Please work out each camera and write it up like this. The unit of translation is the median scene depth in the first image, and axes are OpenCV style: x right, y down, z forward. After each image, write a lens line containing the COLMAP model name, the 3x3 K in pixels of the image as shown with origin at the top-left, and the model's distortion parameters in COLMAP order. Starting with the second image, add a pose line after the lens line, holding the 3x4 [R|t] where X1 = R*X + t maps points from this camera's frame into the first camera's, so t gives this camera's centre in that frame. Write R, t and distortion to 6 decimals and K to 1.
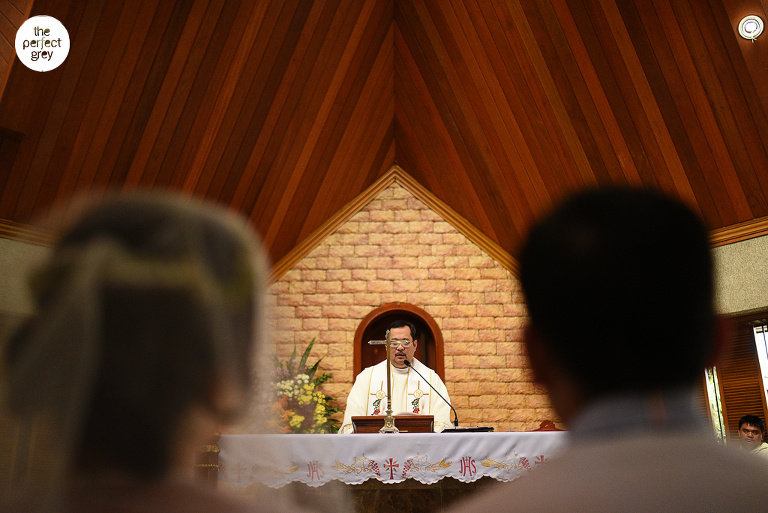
lens RADIAL K [[763.0, 0, 384.0], [0, 763.0, 256.5], [0, 0, 1]] dist [-0.017618, 0.003125]
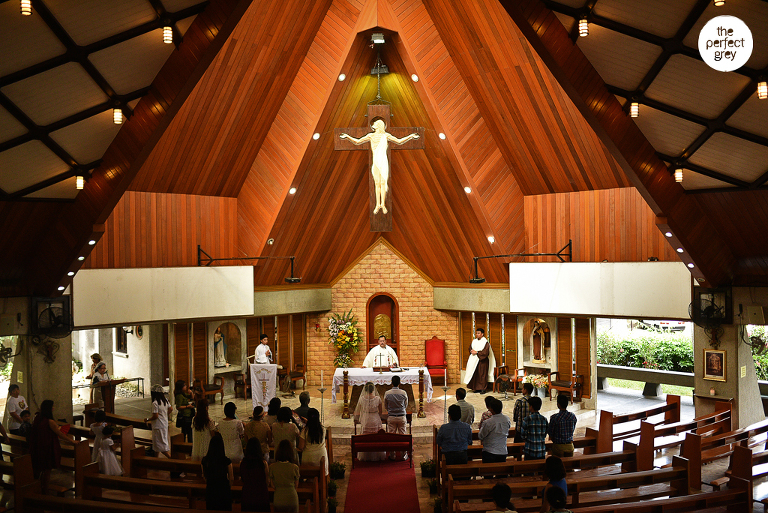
lens RADIAL K [[763.0, 0, 384.0], [0, 763.0, 256.5], [0, 0, 1]] dist [-0.017618, 0.003125]
pose [[0.999653, -0.006882, 0.025440, -0.042258], [-0.000954, 0.955213, 0.295918, -0.843786], [-0.026338, -0.295839, 0.954875, -1.506347]]
